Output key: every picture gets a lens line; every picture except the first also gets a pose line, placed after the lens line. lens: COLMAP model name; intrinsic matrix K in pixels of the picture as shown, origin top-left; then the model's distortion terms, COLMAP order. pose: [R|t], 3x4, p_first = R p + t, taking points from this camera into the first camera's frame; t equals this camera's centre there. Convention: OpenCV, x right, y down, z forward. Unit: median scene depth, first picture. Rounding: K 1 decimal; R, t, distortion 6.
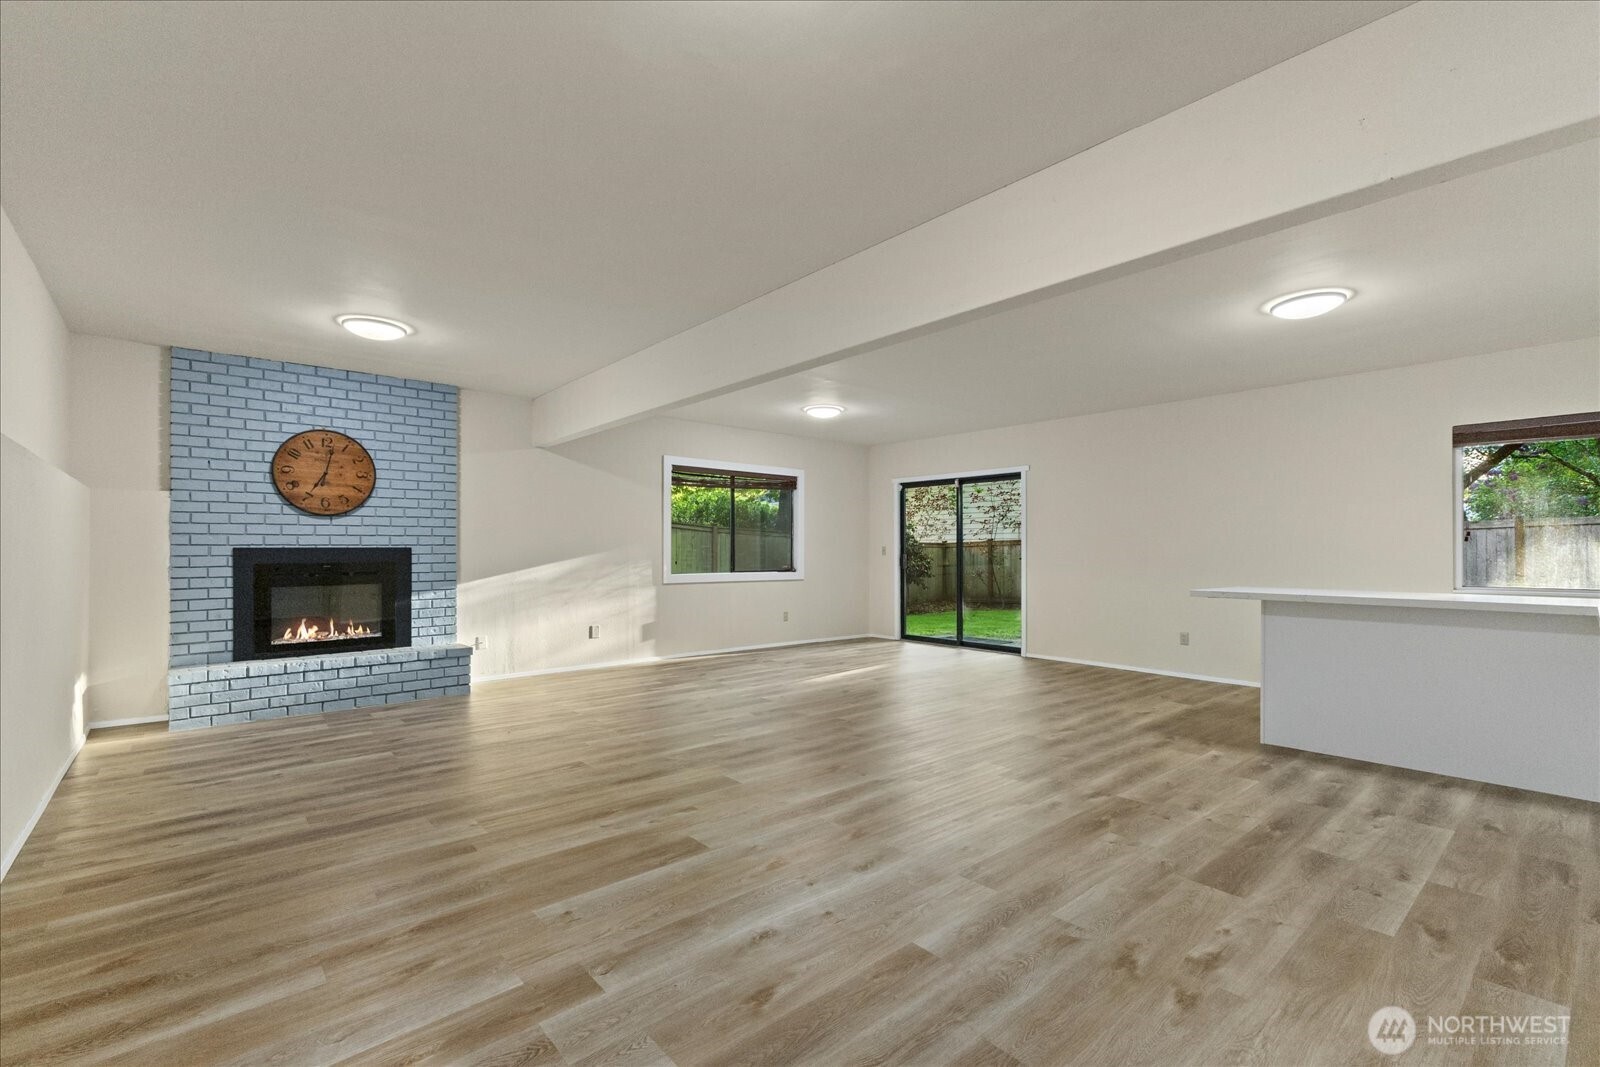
lens RADIAL K [[749.8, 0, 803.4], [0, 749.8, 532.5], [0, 0, 1]] dist [0.003023, -0.000320]
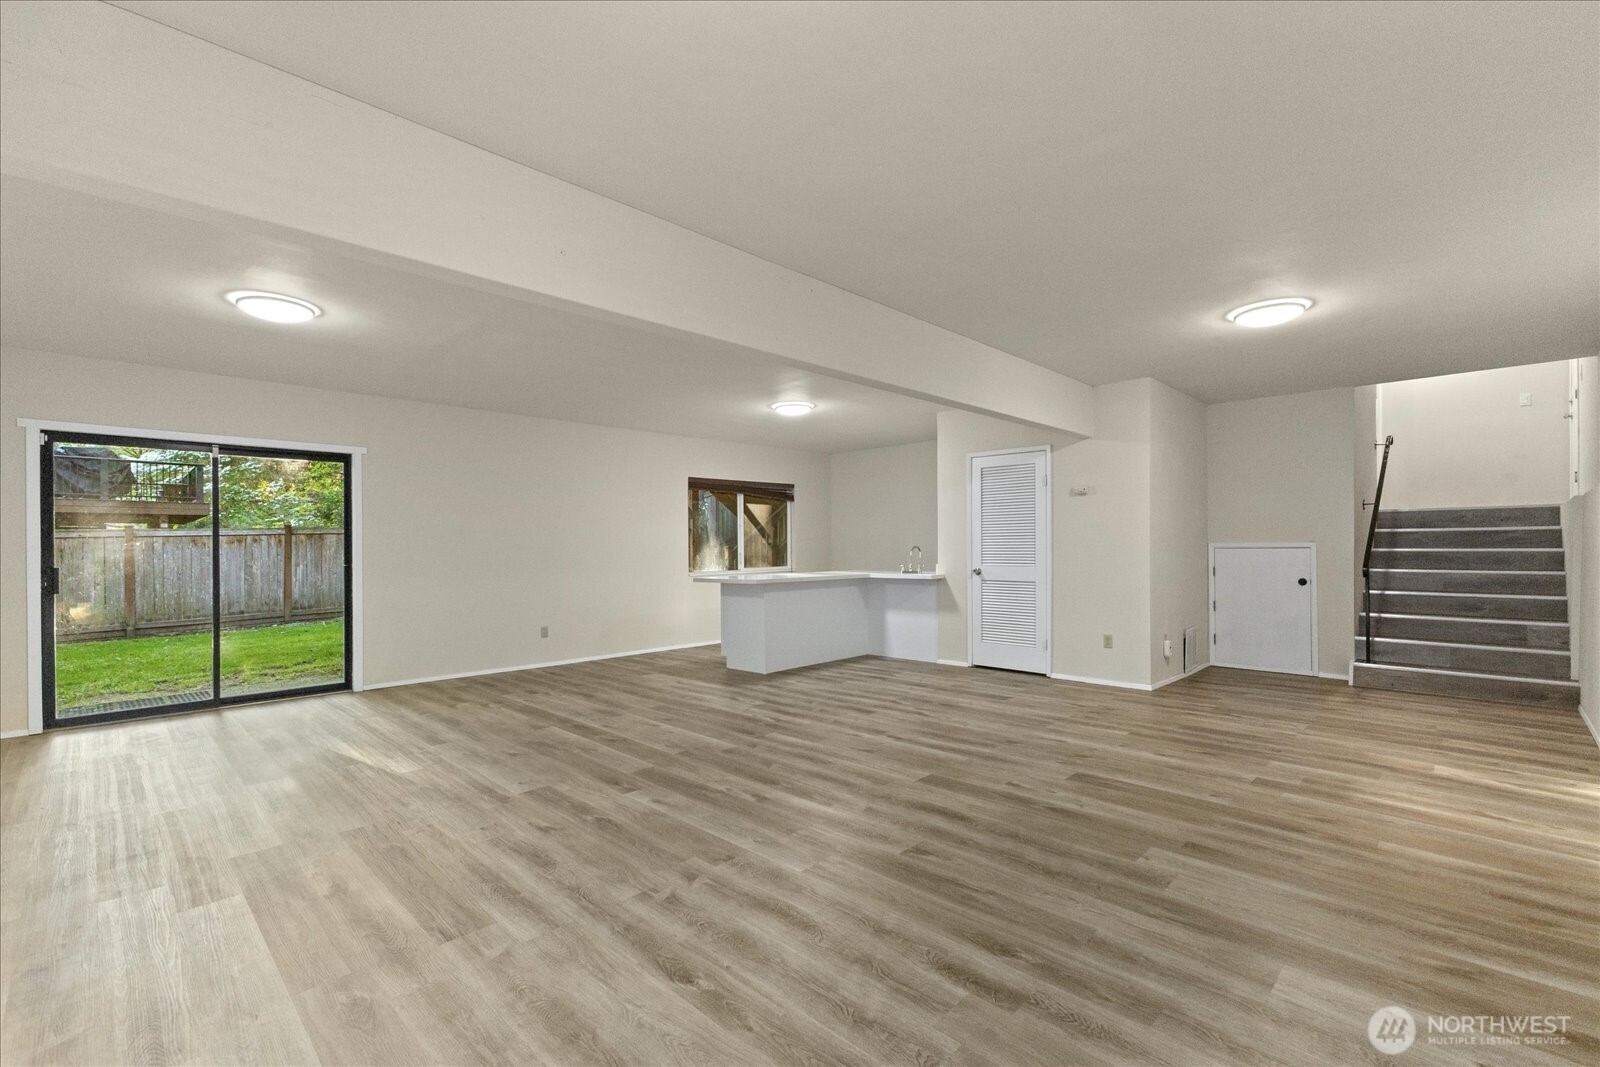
lens RADIAL K [[749.8, 0, 803.4], [0, 749.8, 532.5], [0, 0, 1]] dist [0.003023, -0.000320]
pose [[-0.137814, 0.010581, 0.990402, -1.368768], [-0.015139, 0.999804, -0.012788, 0.010963], [-0.990342, -0.016756, -0.137627, 1.639214]]
